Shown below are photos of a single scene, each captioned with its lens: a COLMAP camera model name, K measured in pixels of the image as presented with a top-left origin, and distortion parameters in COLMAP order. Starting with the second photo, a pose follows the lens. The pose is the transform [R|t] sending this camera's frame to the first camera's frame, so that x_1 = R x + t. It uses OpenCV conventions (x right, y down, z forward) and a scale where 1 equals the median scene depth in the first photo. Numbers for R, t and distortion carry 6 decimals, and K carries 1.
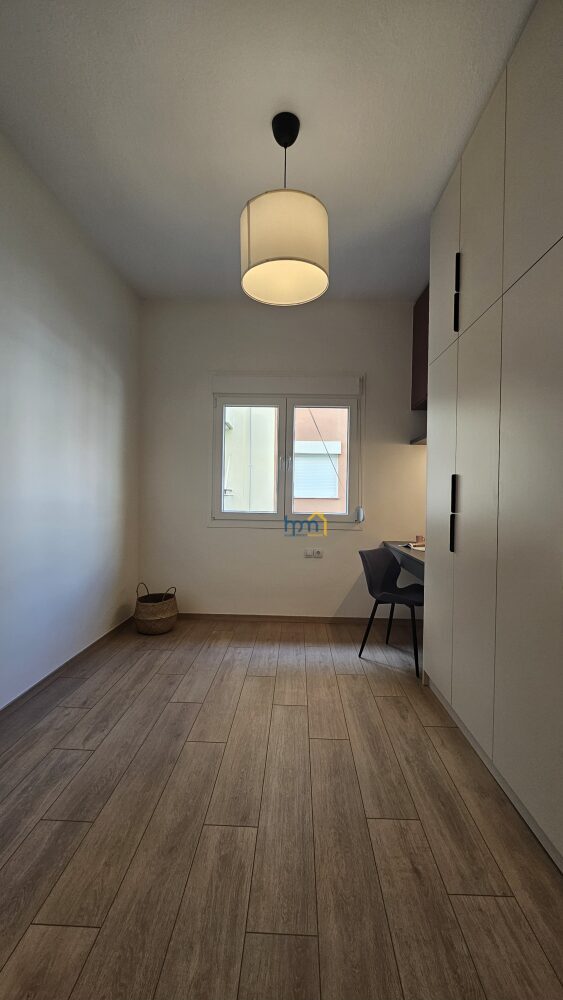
lens RADIAL K [[406.1, 0, 292.2], [0, 406.1, 497.7], [0, 0, 1]] dist [0.000176, 0.000229]
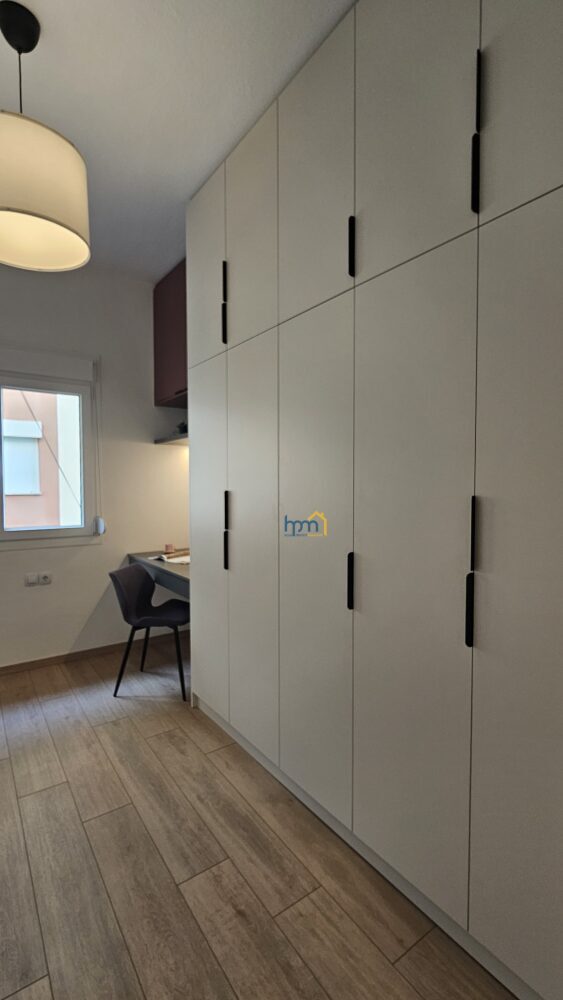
lens RADIAL K [[449.4, 0, 281.6], [0, 449.4, 497.9], [0, 0, 1]] dist [0.000950, -0.000715]
pose [[0.806840, -0.036041, 0.589669, -0.131477], [0.017828, 0.999168, 0.036677, -0.076013], [-0.590501, -0.019080, 0.806812, 0.046069]]
